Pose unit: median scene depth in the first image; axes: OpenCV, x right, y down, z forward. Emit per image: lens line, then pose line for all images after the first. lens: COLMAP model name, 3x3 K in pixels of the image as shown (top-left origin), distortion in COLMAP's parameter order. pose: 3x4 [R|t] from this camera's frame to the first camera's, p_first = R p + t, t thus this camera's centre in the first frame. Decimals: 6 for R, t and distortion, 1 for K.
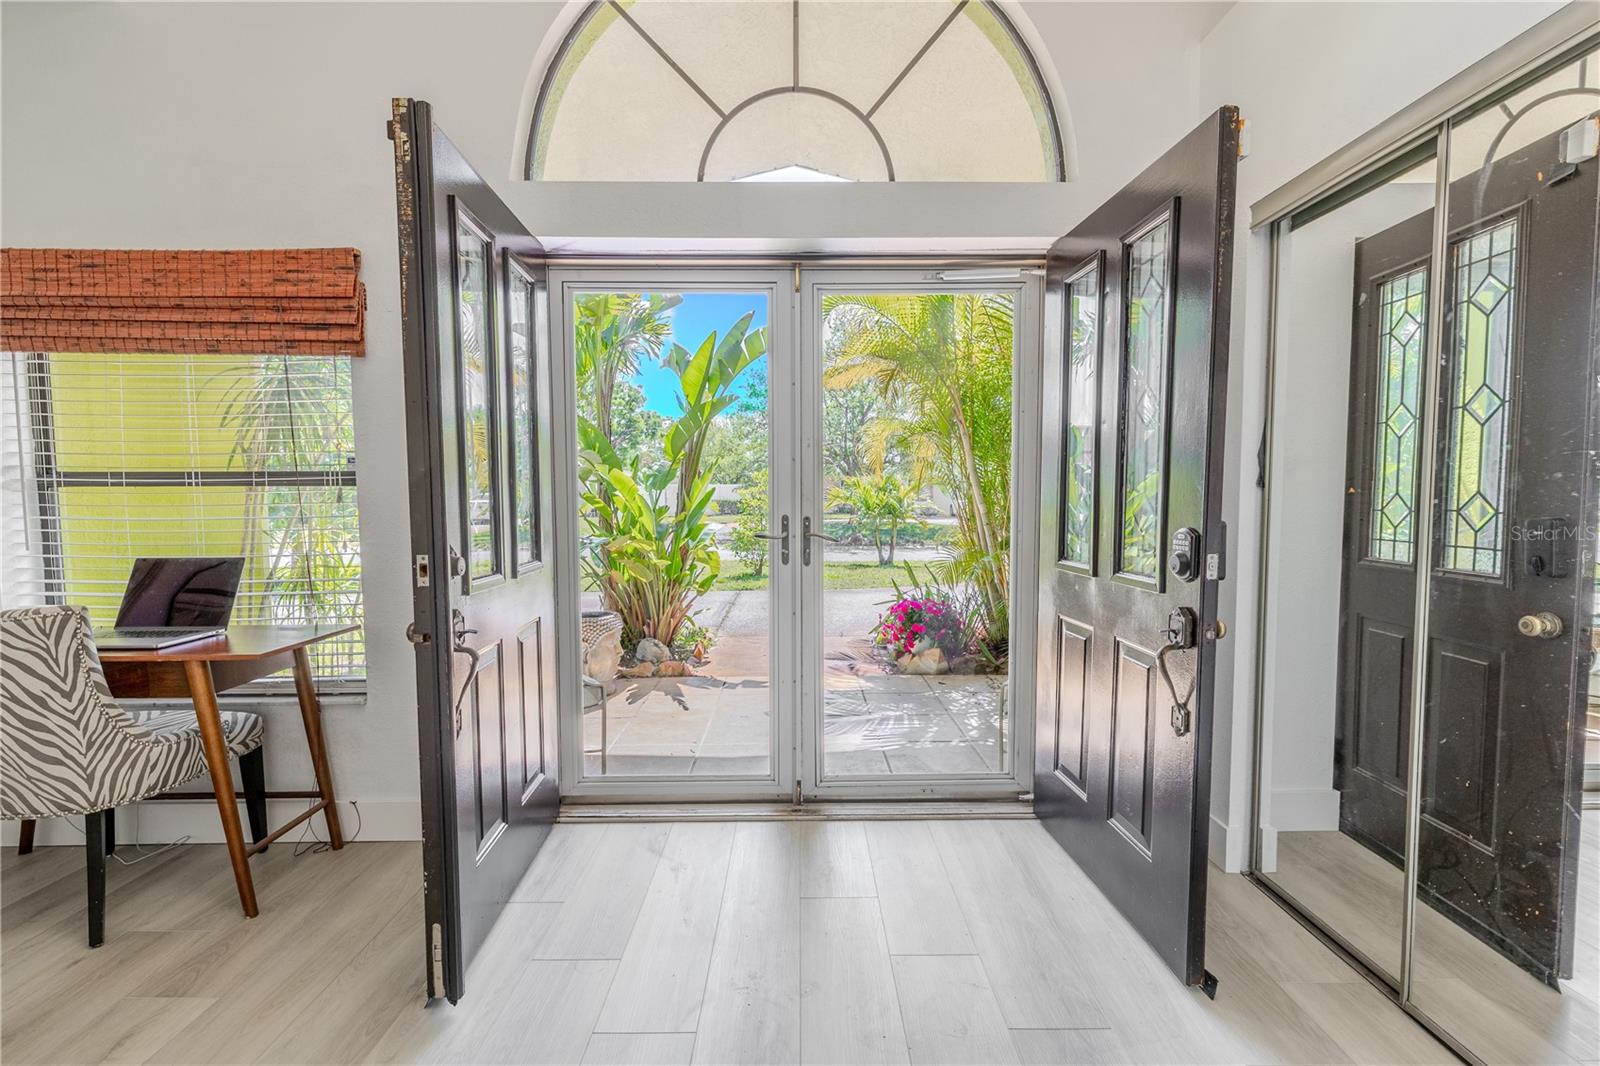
lens RADIAL K [[708.0, 0, 802.1], [0, 708.0, 539.7], [0, 0, 1]] dist [0.003790, 0.000257]
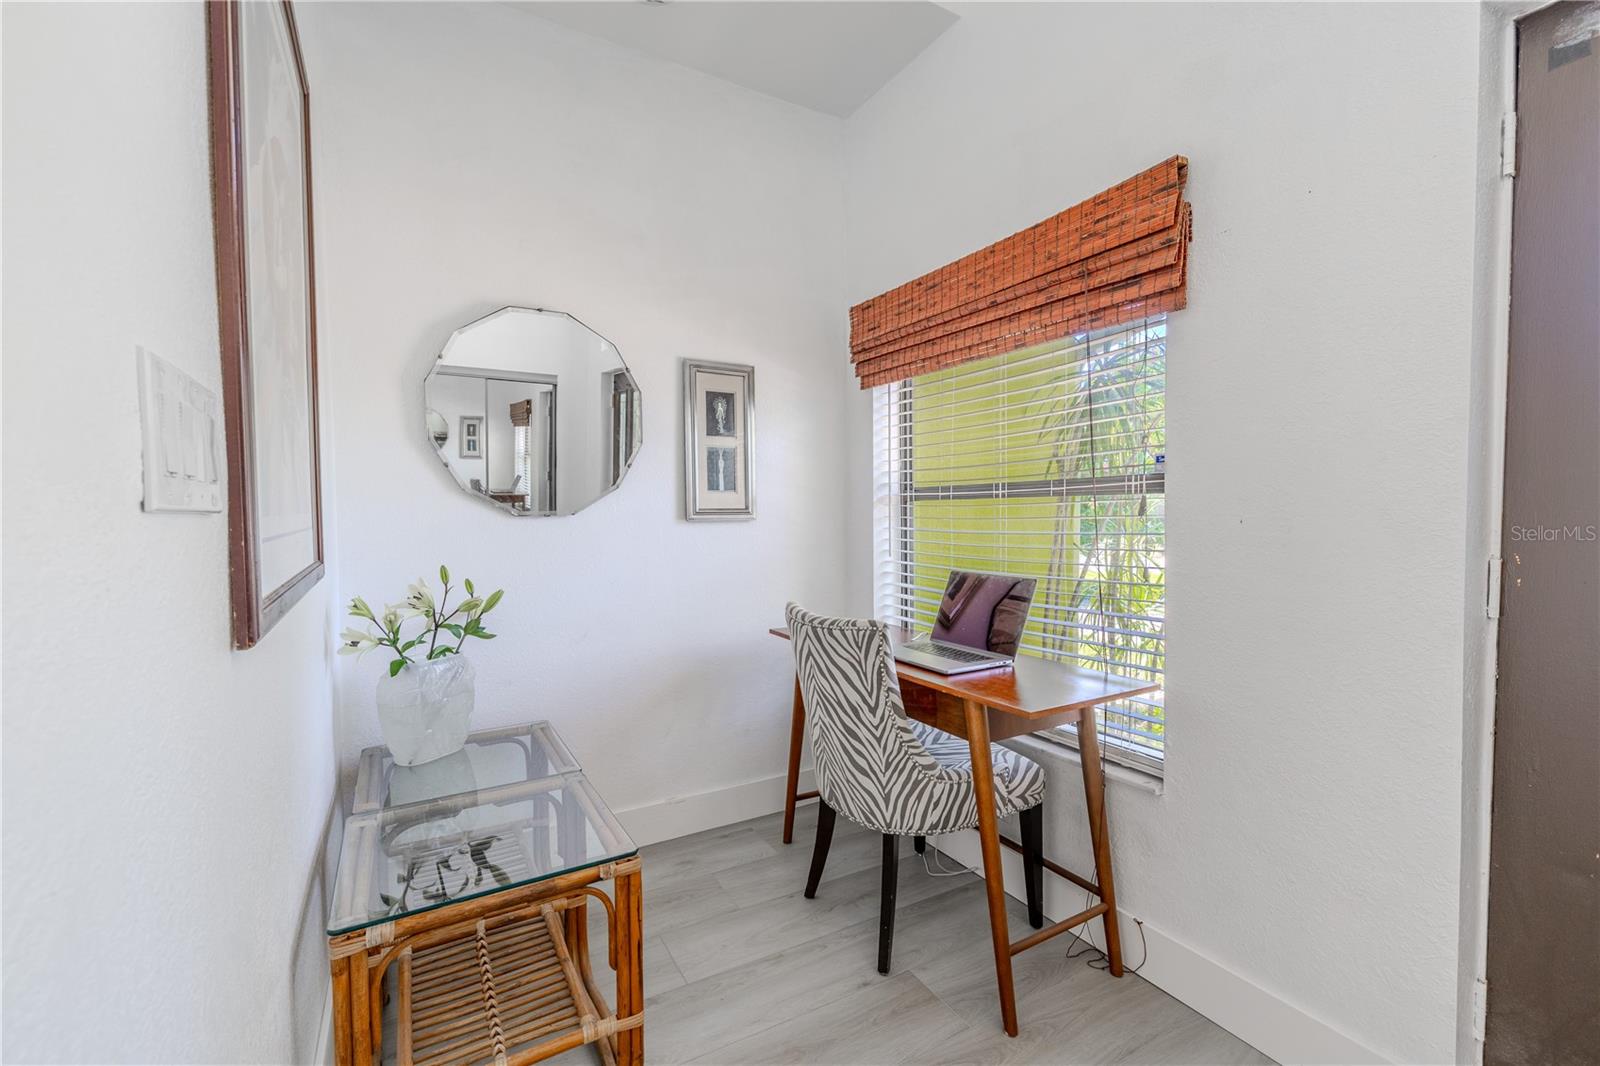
lens RADIAL K [[692.7, 0, 802.7], [0, 692.7, 539.6], [0, 0, 1]] dist [-0.001864, 0.001670]
pose [[0.500755, 0.032556, -0.864976, -0.208058], [-0.048092, 0.998795, 0.009751, -0.017696], [0.864252, 0.036716, 0.501718, 0.340477]]
